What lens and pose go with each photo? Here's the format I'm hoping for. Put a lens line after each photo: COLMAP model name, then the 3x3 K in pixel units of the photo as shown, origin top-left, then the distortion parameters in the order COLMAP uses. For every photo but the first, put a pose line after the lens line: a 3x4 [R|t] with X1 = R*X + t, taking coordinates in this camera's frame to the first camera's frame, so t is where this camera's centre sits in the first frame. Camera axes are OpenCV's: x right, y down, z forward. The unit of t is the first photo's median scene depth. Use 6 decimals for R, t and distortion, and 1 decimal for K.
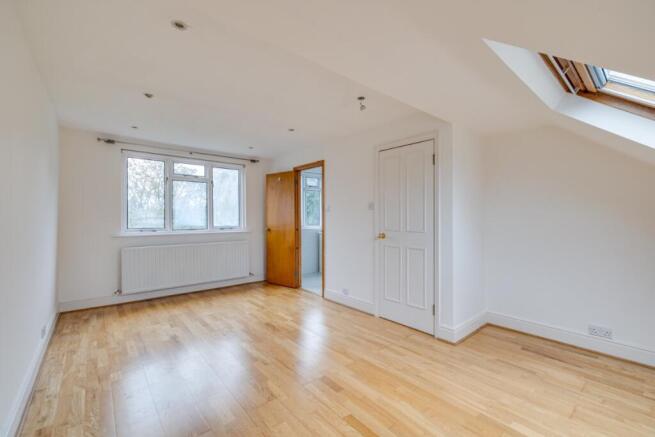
lens RADIAL K [[278.1, 0, 327.5], [0, 278.1, 217.2], [0, 0, 1]] dist [-0.002006, -0.000078]
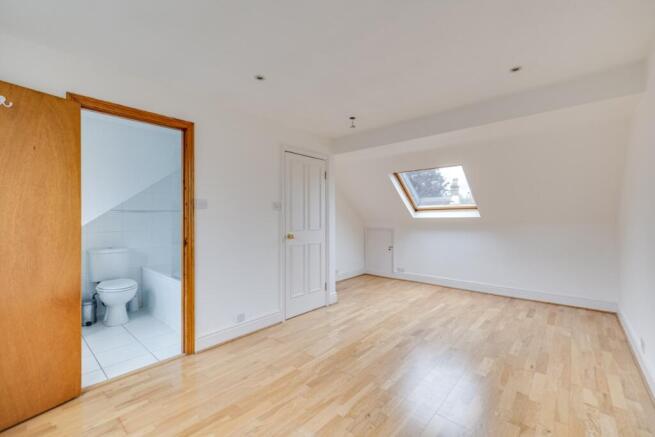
lens RADIAL K [[278.1, 0, 327.1], [0, 278.1, 218.5], [0, 0, 1]] dist [-0.002006, -0.000078]
pose [[-0.147610, -0.003204, 0.989040, -0.843742], [0.002406, 0.999991, 0.003599, -0.002343], [-0.989043, 0.002910, -0.147601, 1.046361]]
